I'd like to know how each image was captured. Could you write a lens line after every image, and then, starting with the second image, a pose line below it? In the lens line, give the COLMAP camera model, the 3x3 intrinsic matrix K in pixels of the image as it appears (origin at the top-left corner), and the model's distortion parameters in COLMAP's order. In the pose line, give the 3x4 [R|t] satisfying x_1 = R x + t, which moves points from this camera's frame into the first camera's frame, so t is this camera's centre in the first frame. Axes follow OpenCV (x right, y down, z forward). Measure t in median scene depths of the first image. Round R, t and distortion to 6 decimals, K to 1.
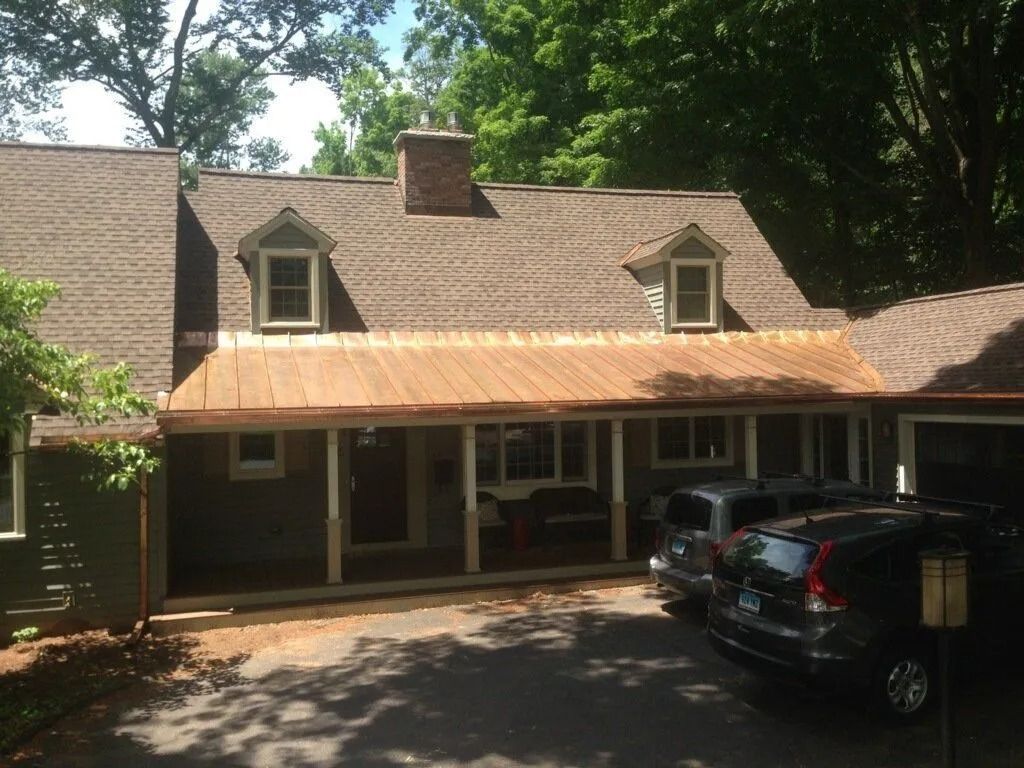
lens RADIAL K [[946.0, 0, 512.0], [0, 946.0, 384.0], [0, 0, 1]] dist [0.097011, -0.002668]
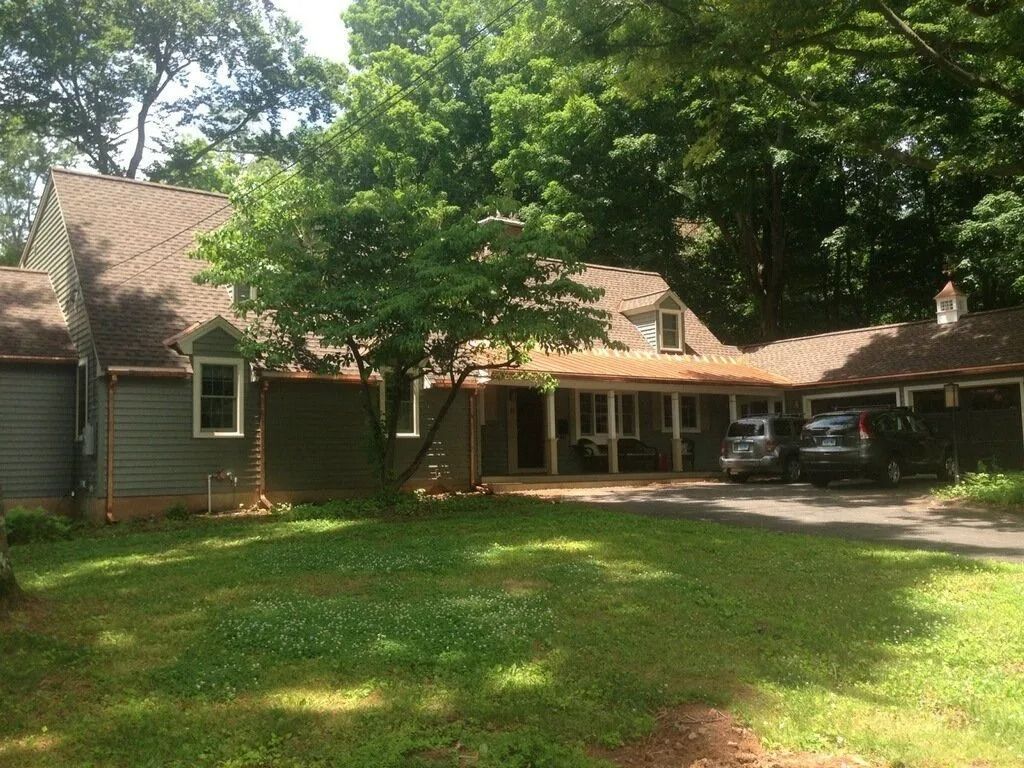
lens RADIAL K [[946.0, 0, 512.0], [0, 946.0, 384.0], [0, 0, 1]] dist [0.097011, -0.002668]
pose [[0.947597, 0.029189, 0.318131, -0.585900], [-0.003342, 0.996668, -0.081493, 0.131533], [-0.319450, 0.076159, 0.944538, -0.456101]]
